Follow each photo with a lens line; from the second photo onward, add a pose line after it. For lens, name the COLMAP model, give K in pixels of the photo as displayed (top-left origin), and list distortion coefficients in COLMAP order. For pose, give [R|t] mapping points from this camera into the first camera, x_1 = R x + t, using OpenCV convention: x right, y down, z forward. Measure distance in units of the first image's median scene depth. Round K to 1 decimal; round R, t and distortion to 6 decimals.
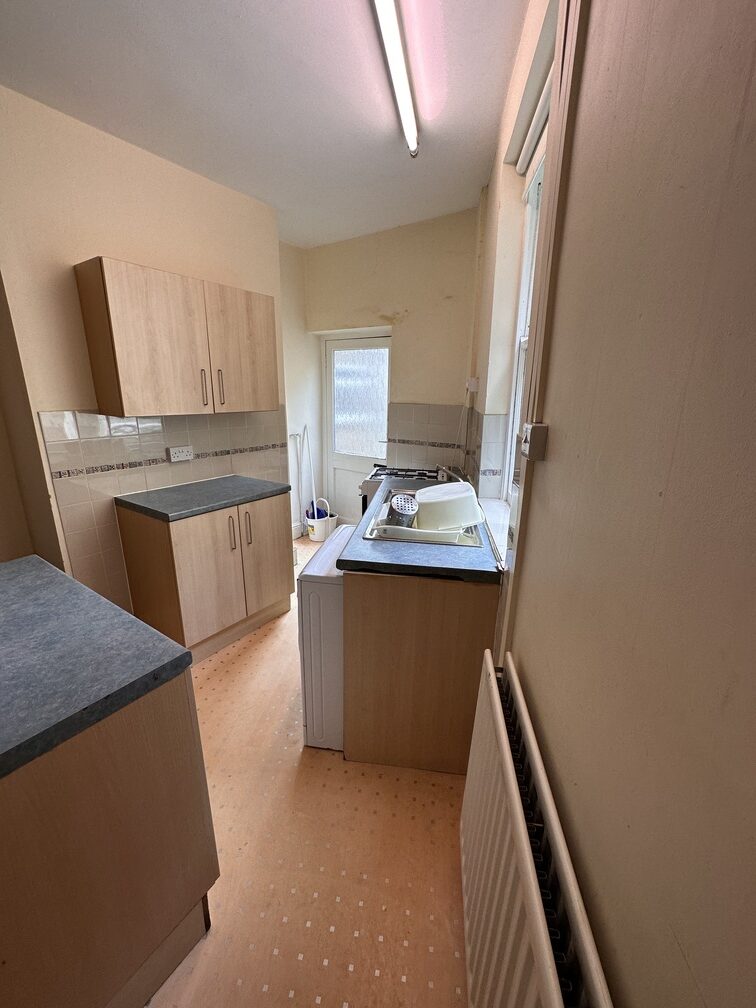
lens RADIAL K [[403.5, 0, 378.0], [0, 403.5, 504.0], [0, 0, 1]] dist [0.000193, 0.000043]
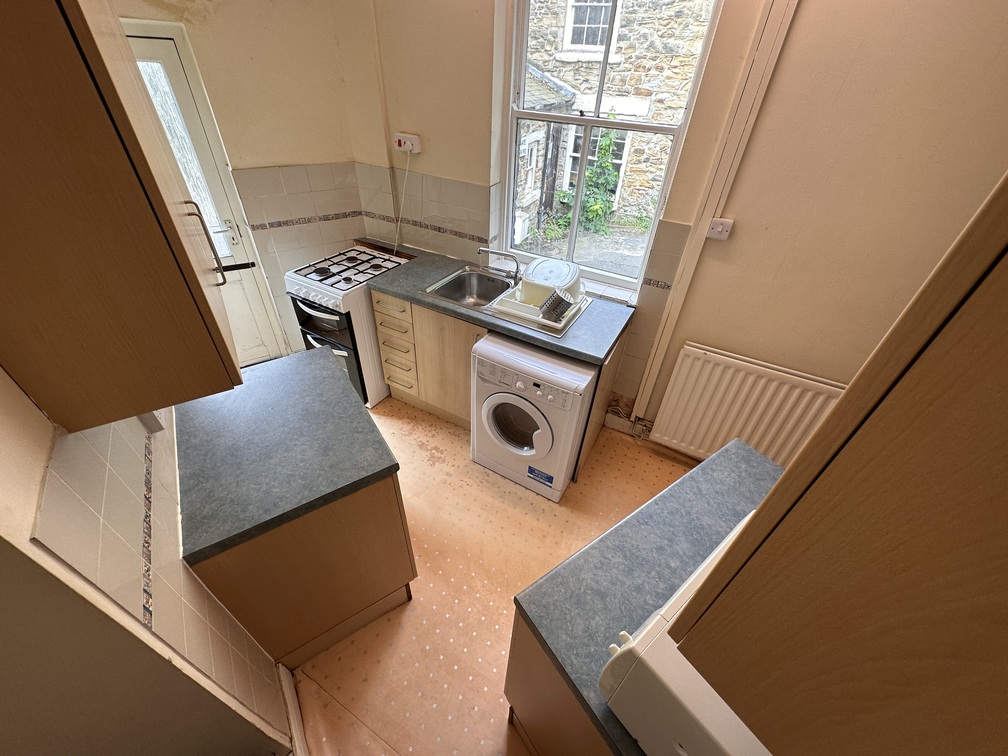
lens RADIAL K [[403.5, 0, 504.0], [0, 403.5, 378.0], [0, 0, 1]] dist [0.000193, 0.000043]
pose [[0.357520, -0.573122, 0.737367, -0.515035], [0.217331, 0.818934, 0.531145, -0.238890], [-0.908266, -0.029642, 0.417343, 0.338899]]
